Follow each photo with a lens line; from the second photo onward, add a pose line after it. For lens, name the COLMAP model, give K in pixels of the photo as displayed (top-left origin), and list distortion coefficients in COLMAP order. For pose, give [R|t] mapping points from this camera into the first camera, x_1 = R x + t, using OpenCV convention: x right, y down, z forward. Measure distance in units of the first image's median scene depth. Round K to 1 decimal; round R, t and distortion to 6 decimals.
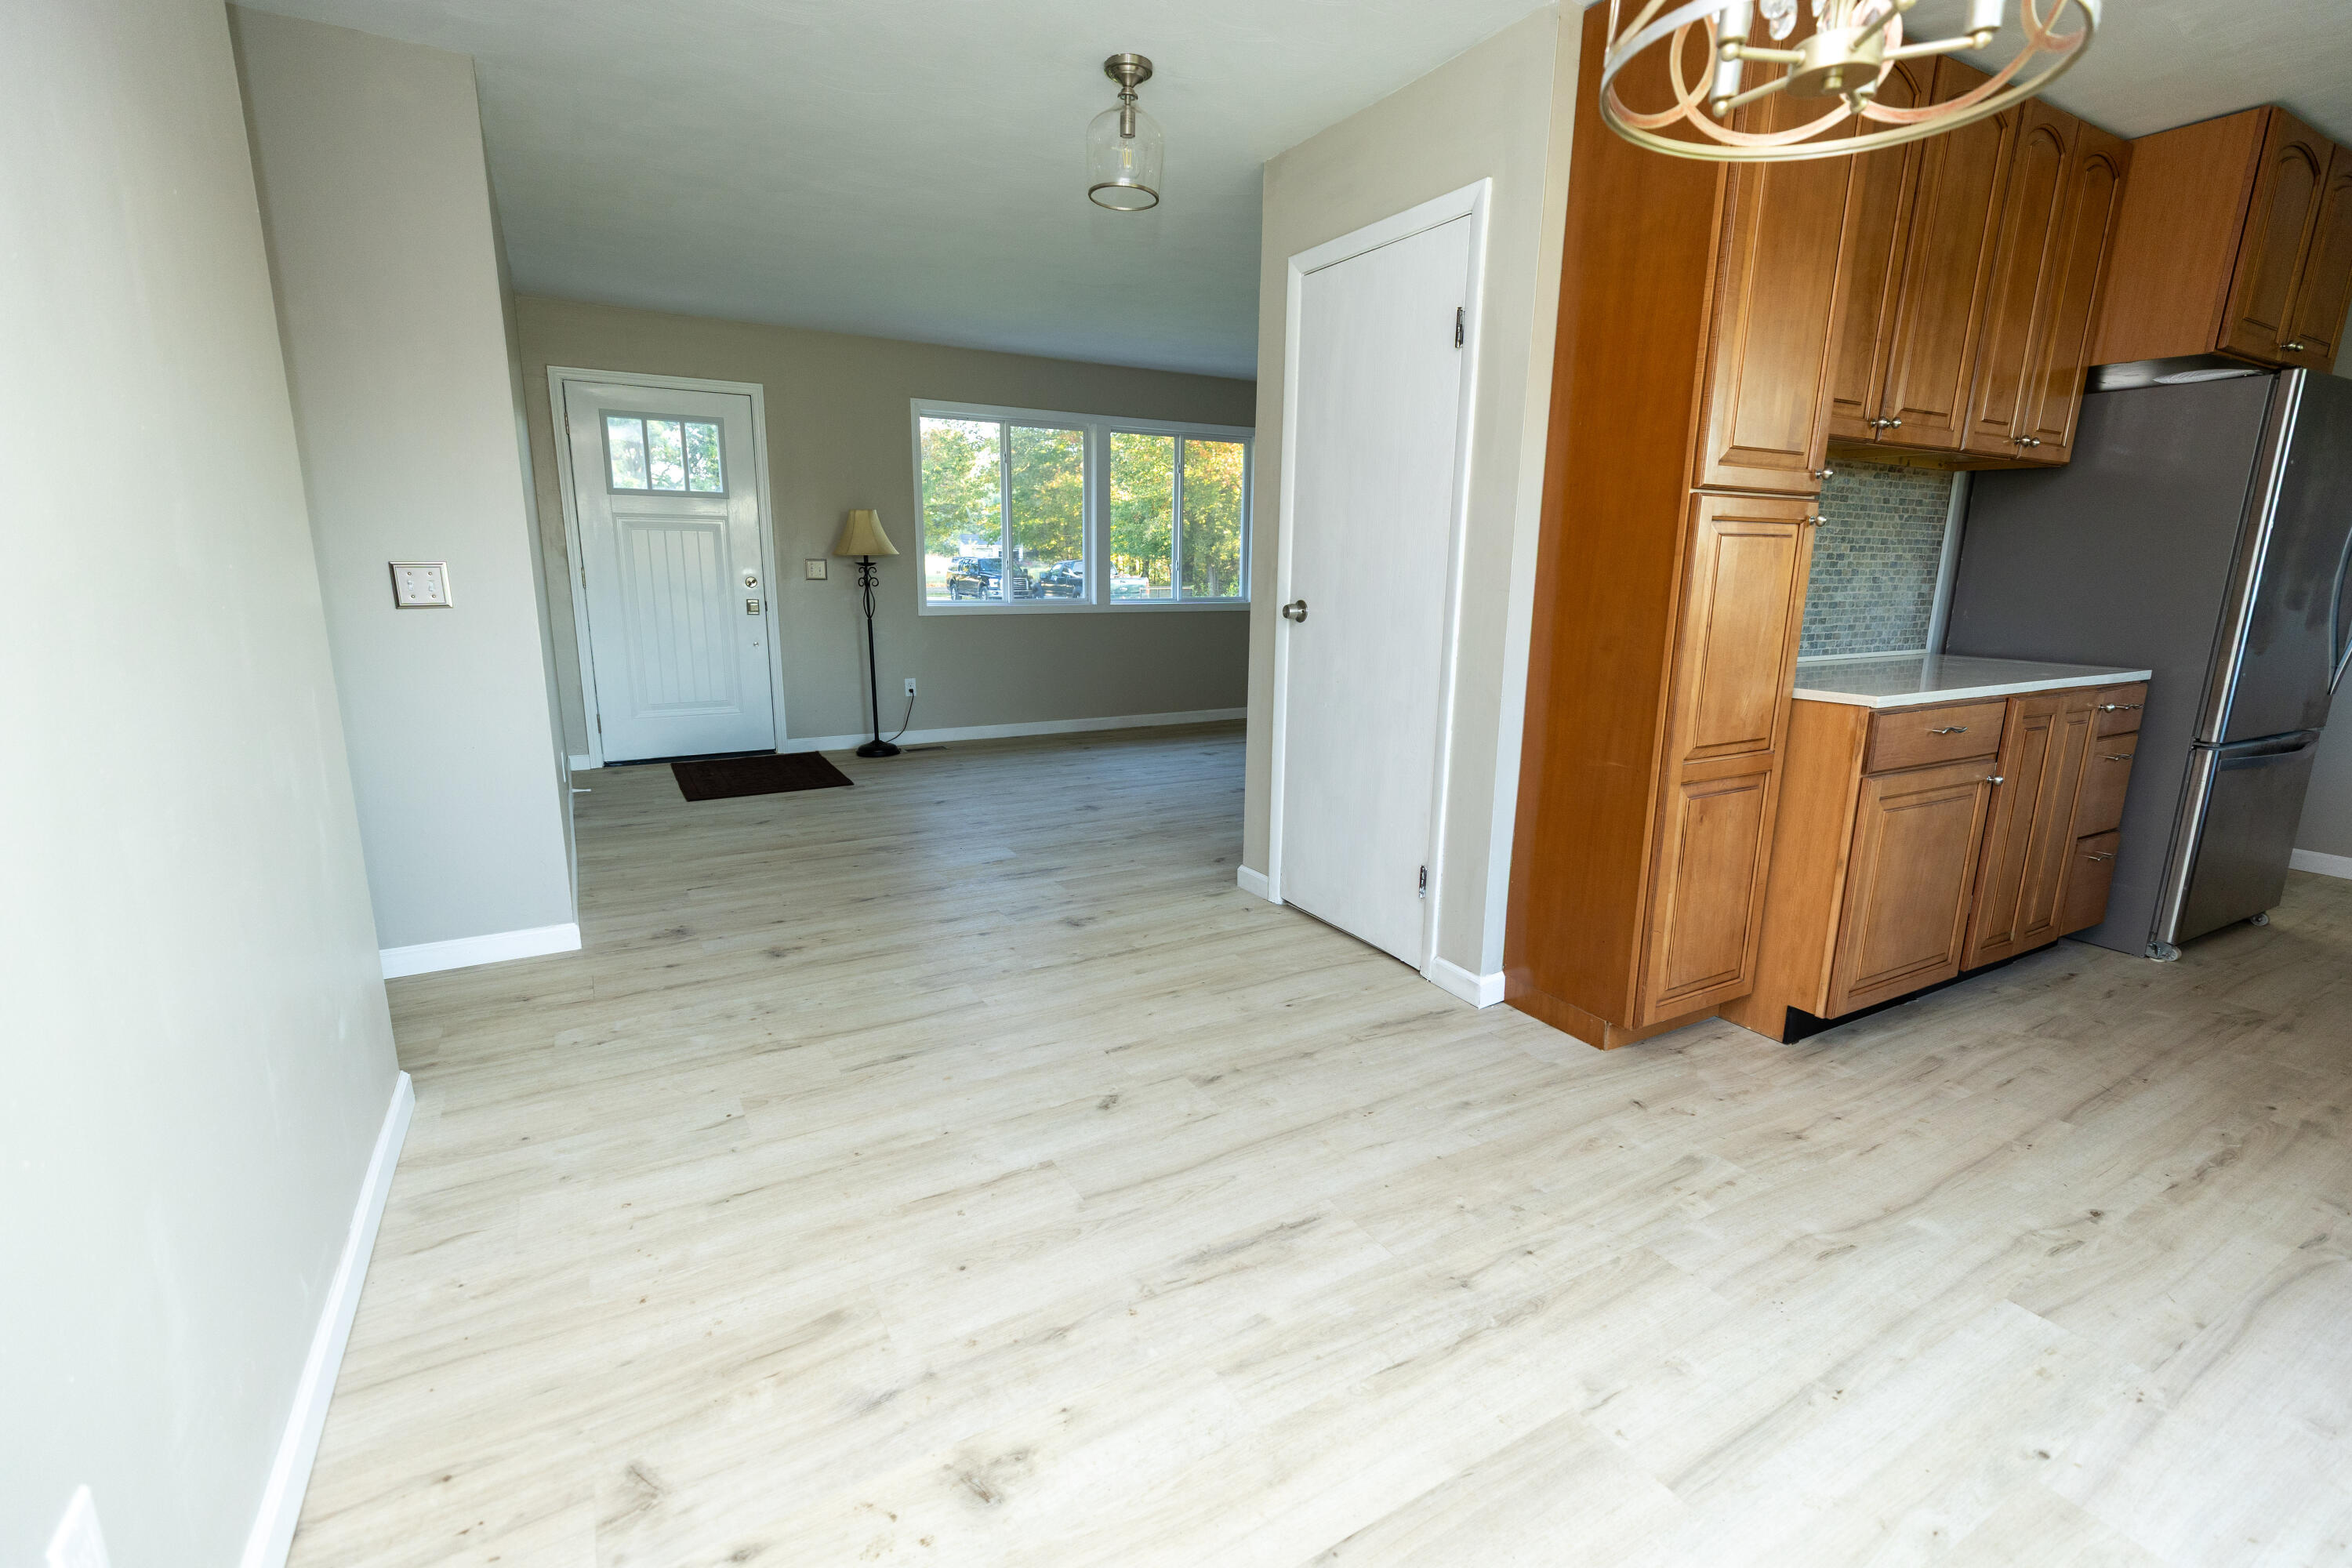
lens RADIAL K [[1050.0, 0, 1179.9], [0, 1050.0, 792.1], [0, 0, 1]] dist [0.007705, 0.000334]
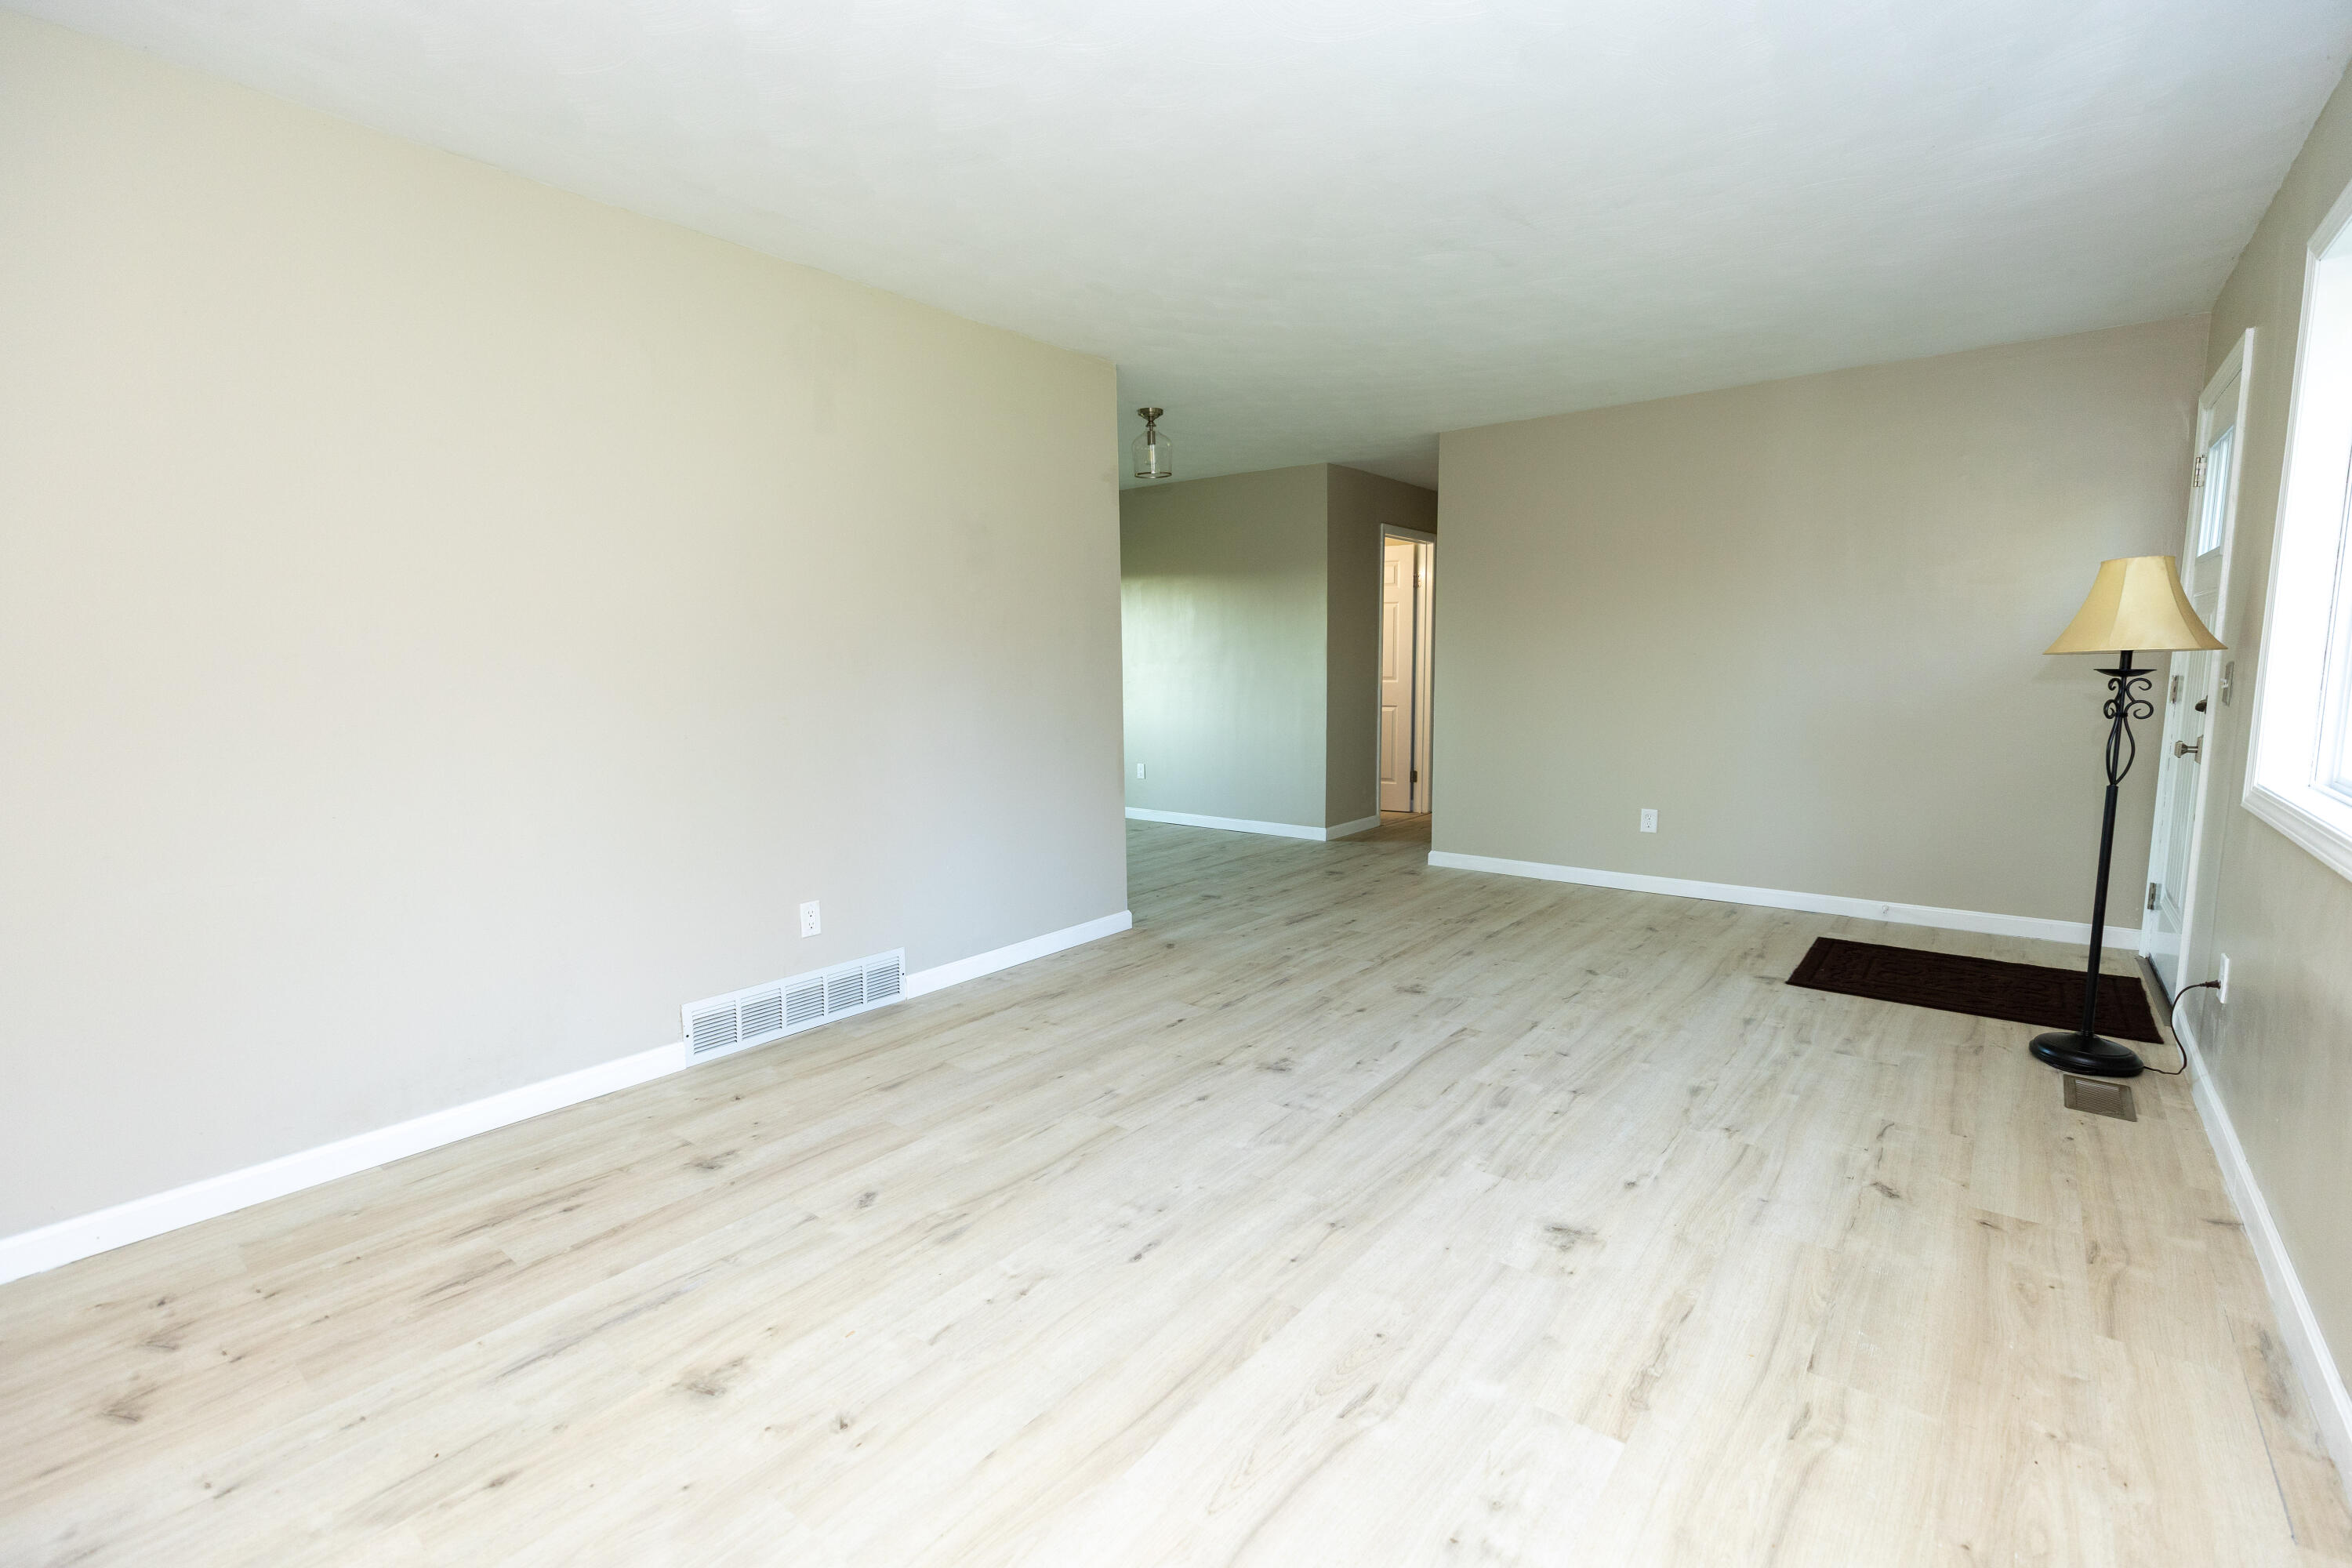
lens RADIAL K [[1050.0, 0, 1179.9], [0, 1050.0, 792.1], [0, 0, 1]] dist [0.007705, 0.000334]
pose [[-0.931022, 0.038430, -0.362935, 0.475294], [-0.084486, 0.944734, 0.316764, -0.485364], [0.355050, 0.325578, -0.876321, 2.222396]]
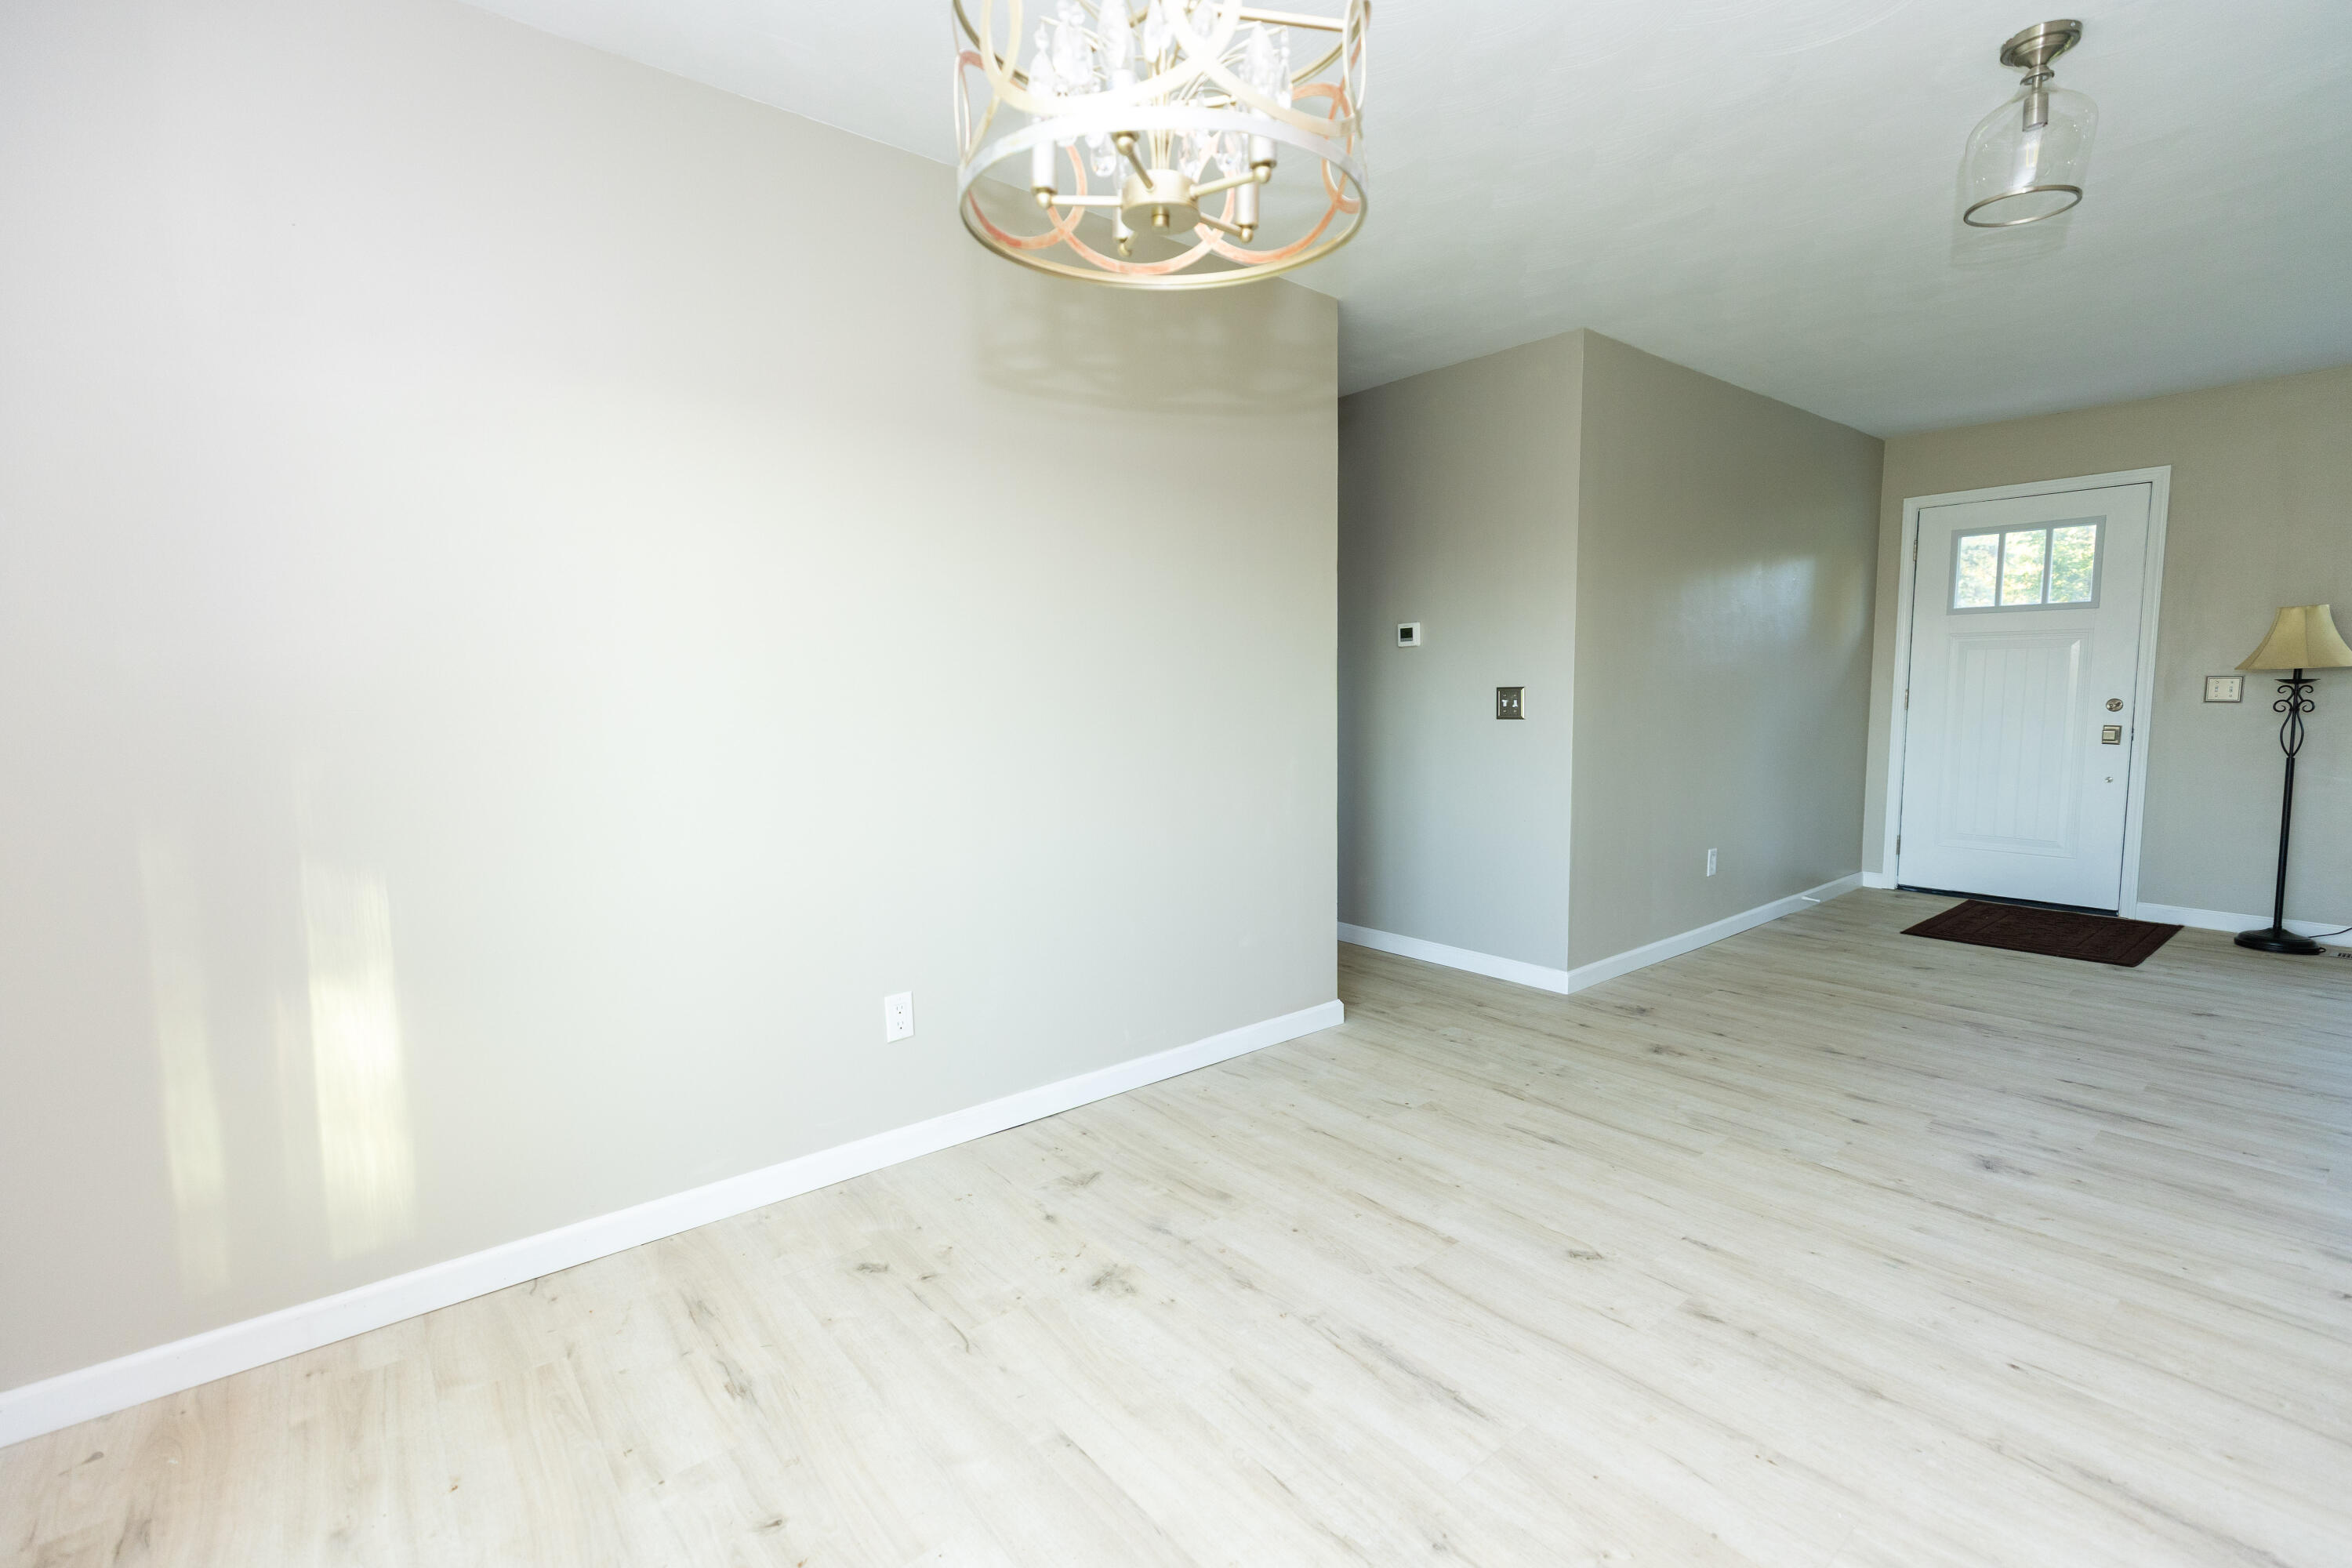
lens RADIAL K [[1044.2, 0, 1178.0], [0, 1044.2, 797.4], [0, 0, 1]] dist [0.001403, 0.000010]
pose [[0.160167, 0.094136, -0.982591, 0.487056], [-0.200722, 0.977750, 0.060954, -0.054167], [0.966466, 0.187465, 0.175499, 0.275868]]
